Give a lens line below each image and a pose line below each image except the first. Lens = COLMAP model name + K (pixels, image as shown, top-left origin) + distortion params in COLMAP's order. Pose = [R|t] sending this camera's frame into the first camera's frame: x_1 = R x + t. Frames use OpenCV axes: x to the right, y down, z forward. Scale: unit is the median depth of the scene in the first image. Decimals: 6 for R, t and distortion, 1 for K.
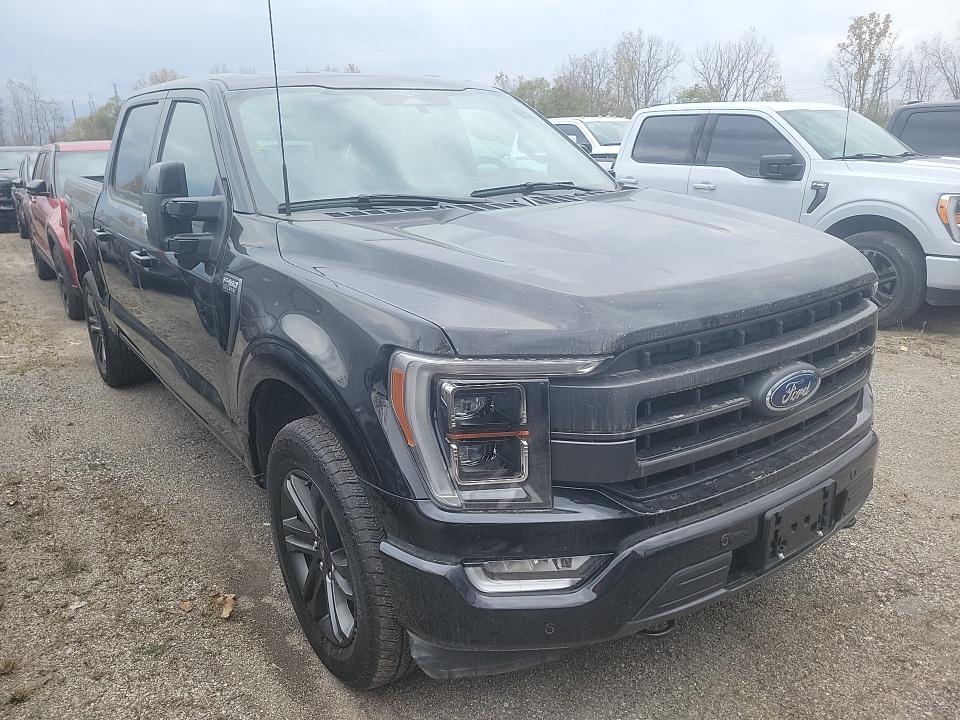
lens RADIAL K [[721.7, 0, 484.8], [0, 721.7, 358.0], [0, 0, 1]] dist [0.053105, -0.040462]
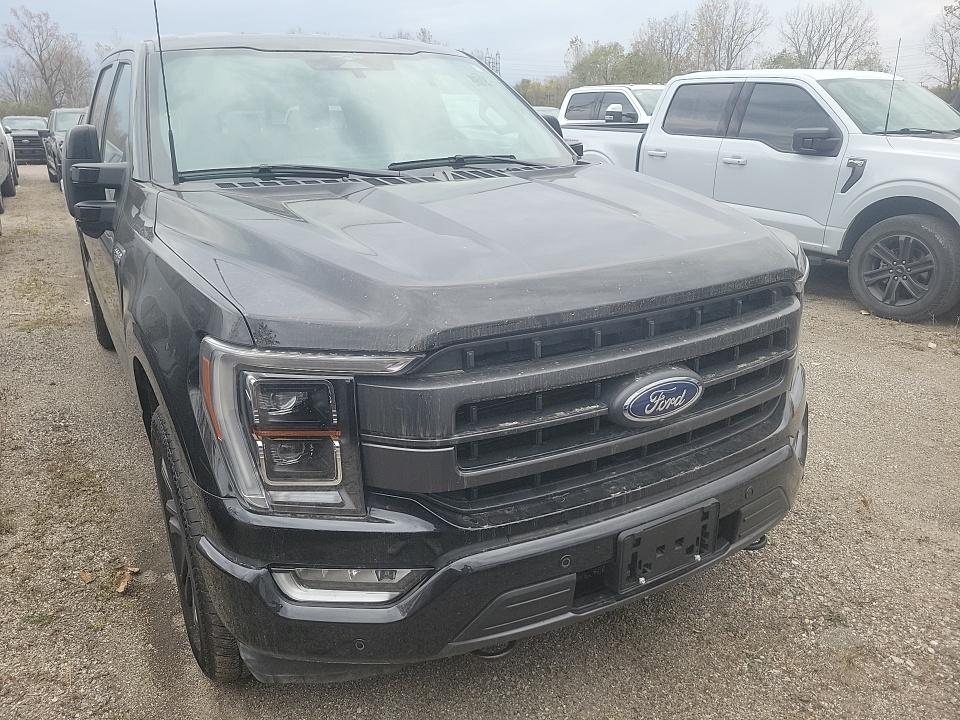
lens RADIAL K [[721.7, 0, 475.4], [0, 721.7, 359.1], [0, 0, 1]] dist [0.053105, -0.040462]
pose [[0.994123, 0.046903, -0.097566, 0.222865], [-0.042767, 0.998113, 0.044058, -0.026944], [0.099448, -0.039627, 0.994253, 0.077433]]
